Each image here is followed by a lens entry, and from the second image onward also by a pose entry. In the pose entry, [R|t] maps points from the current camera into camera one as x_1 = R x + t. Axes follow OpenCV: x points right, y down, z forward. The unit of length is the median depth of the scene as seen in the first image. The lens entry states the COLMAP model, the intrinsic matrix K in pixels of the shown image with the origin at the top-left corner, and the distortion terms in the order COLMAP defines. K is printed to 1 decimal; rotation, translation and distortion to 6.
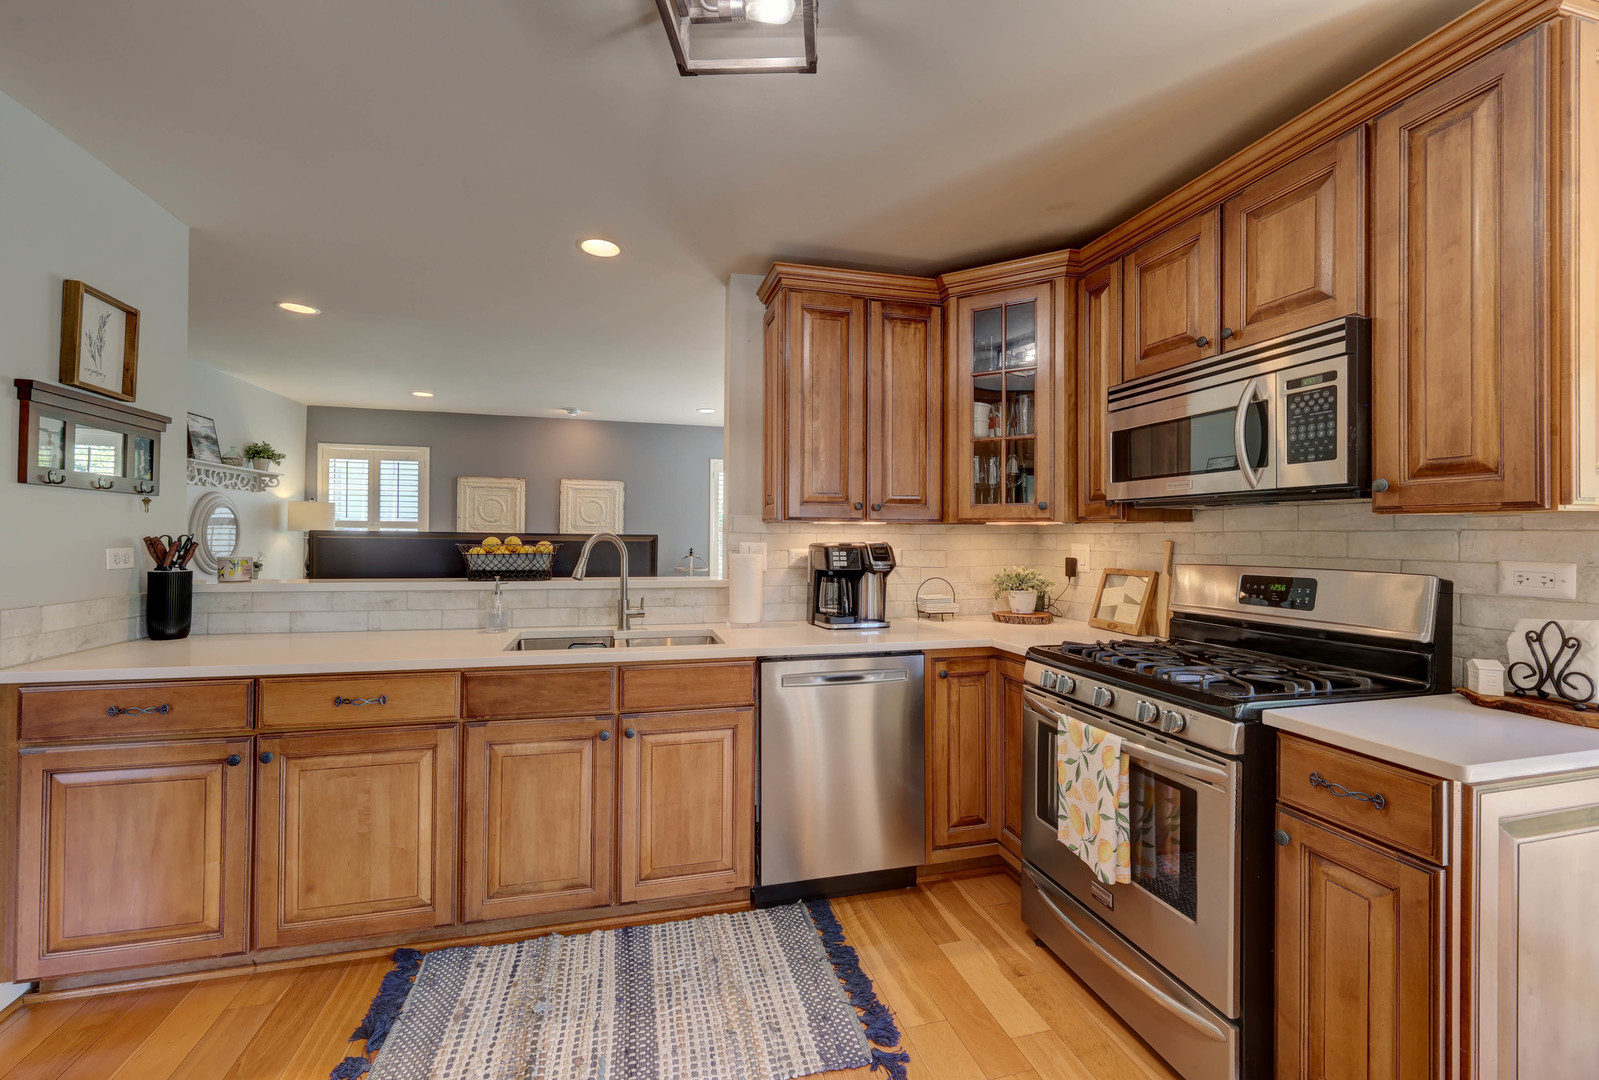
lens RADIAL K [[651.2, 0, 789.5], [0, 651.2, 533.9], [0, 0, 1]] dist [-0.001323, 0.000322]
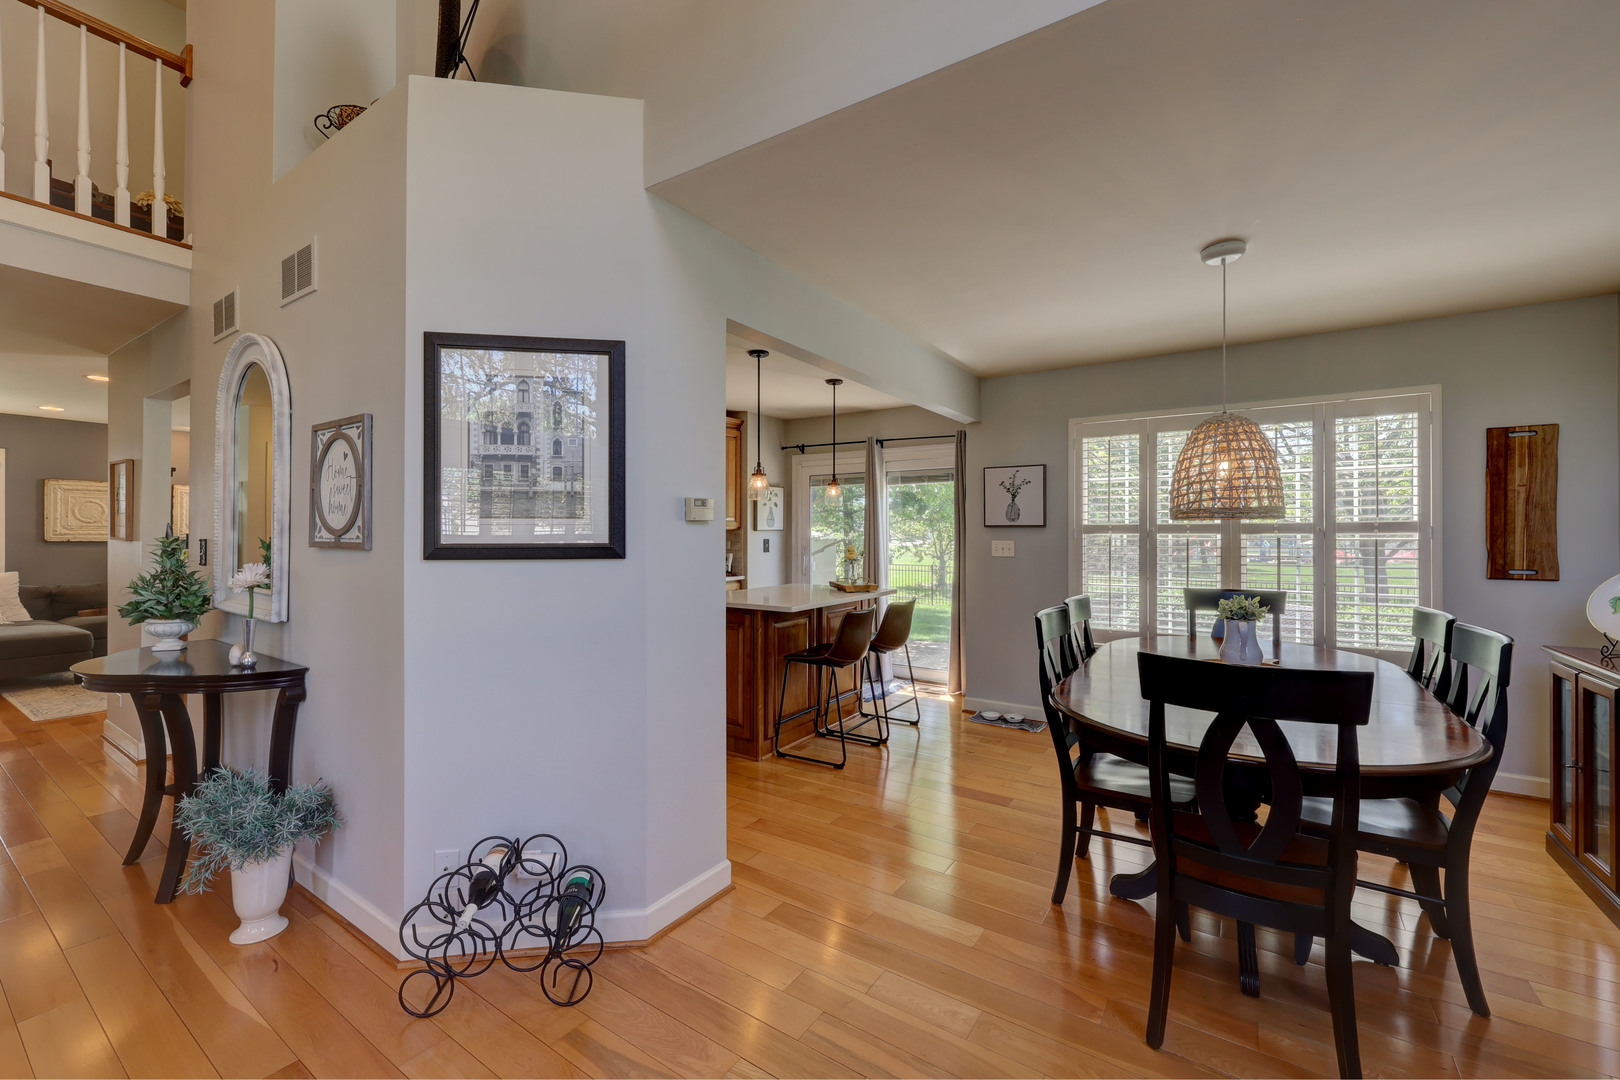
lens RADIAL K [[659.8, 0, 811.5], [0, 659.8, 531.2], [0, 0, 1]] dist [-0.001323, 0.000322]
pose [[0.748327, -0.000798, 0.663329, -0.831815], [-0.000534, 0.999998, 0.001806, -0.020647], [-0.663329, -0.001705, 0.748326, -1.698850]]
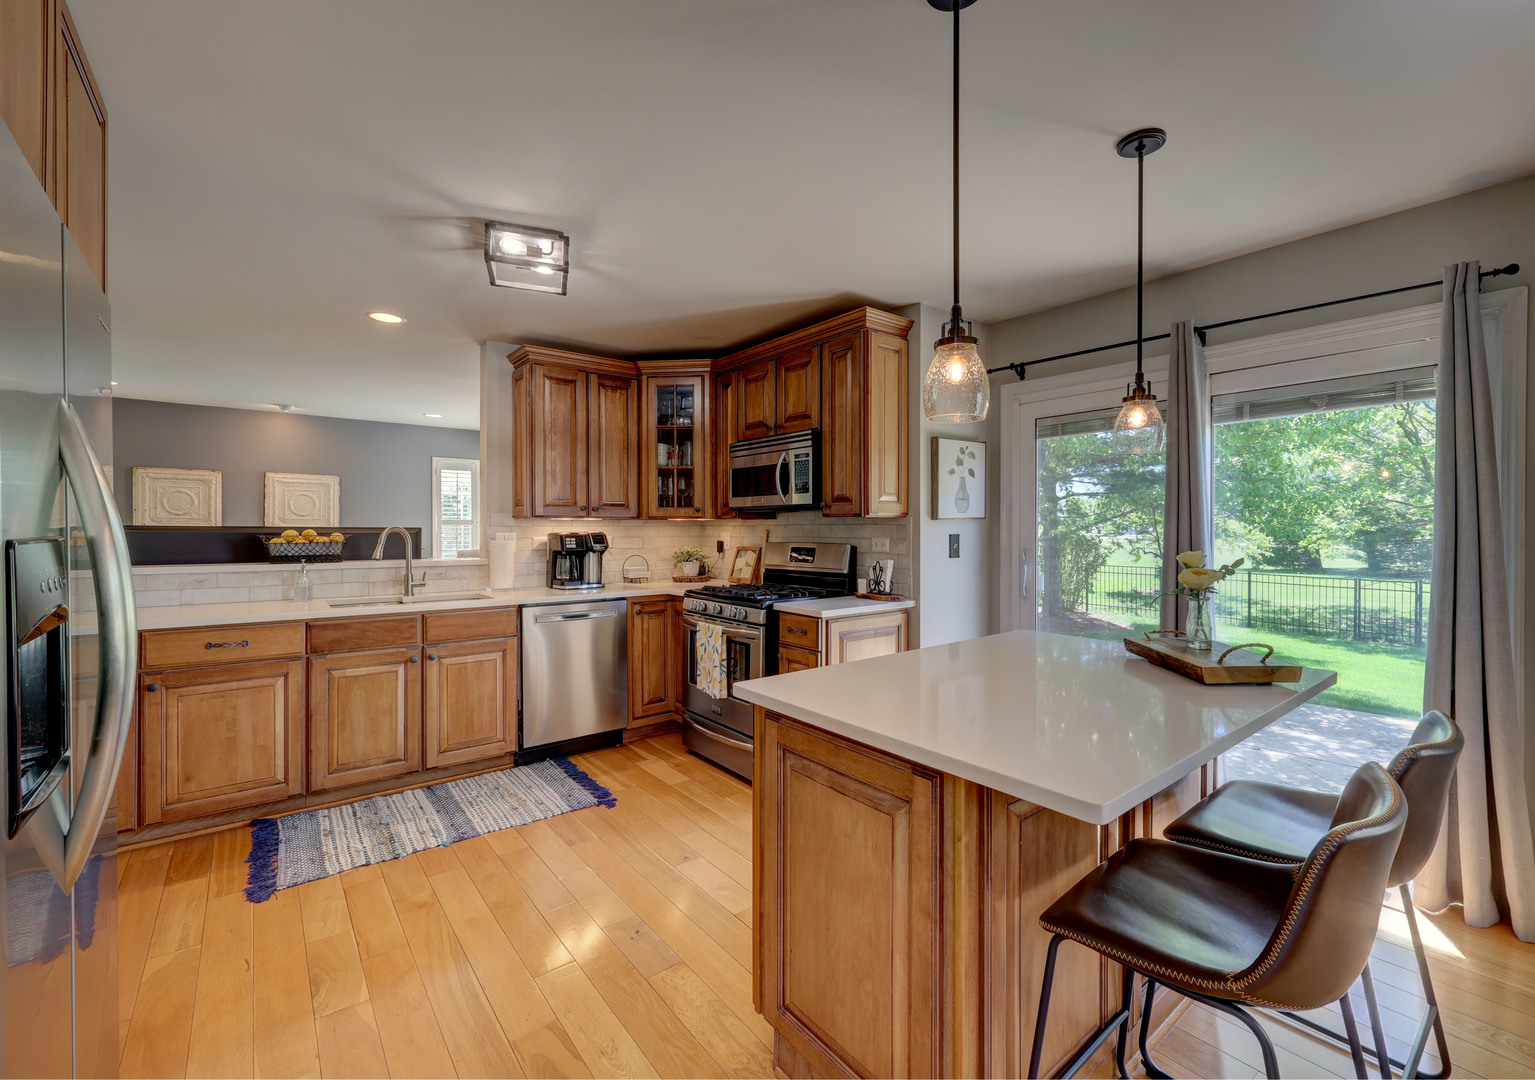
lens RADIAL K [[654.6, 0, 783.3], [0, 654.6, 532.7], [0, 0, 1]] dist [-0.000434, -0.001128]
pose [[0.911987, -0.008169, 0.410137, -0.115147], [0.003305, 0.999916, 0.012567, -0.003938], [-0.410205, -0.010105, 0.911937, -0.709191]]
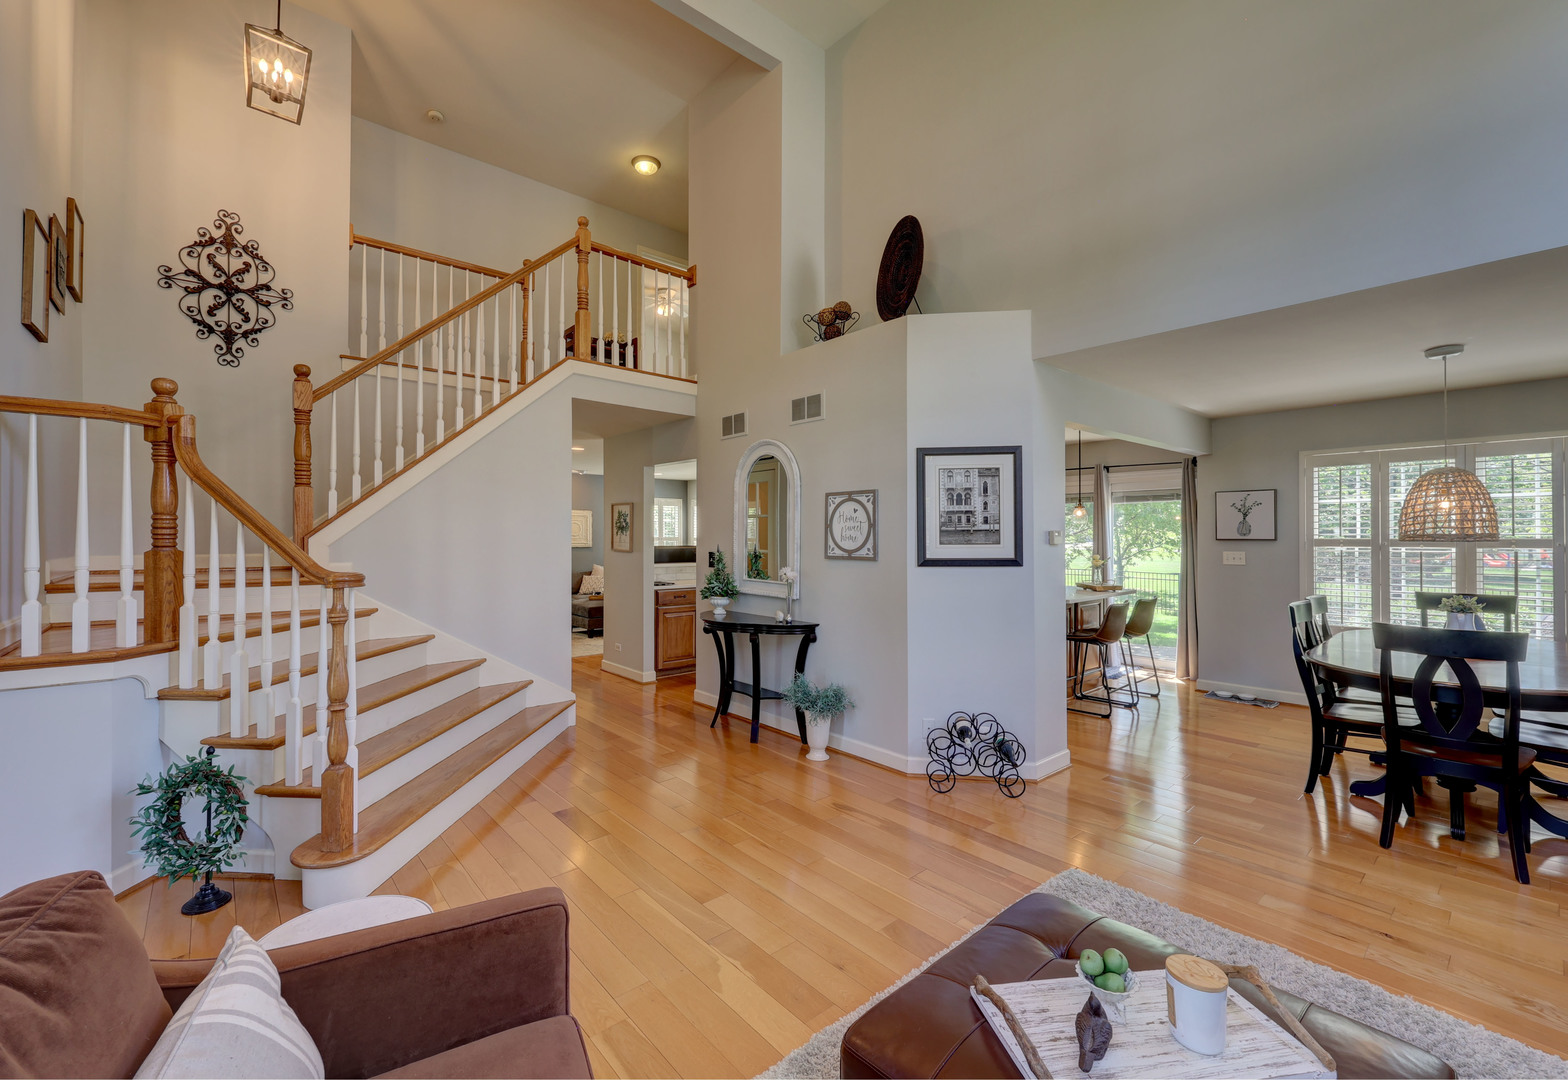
lens RADIAL K [[663.8, 0, 754.5], [0, 663.8, 532.4], [0, 0, 1]] dist [0.001924, -0.000459]
pose [[0.904893, -0.005180, 0.425607, -1.784448], [0.005442, 0.999985, 0.000601, -0.074125], [-0.425604, 0.001772, 0.904908, -2.079735]]
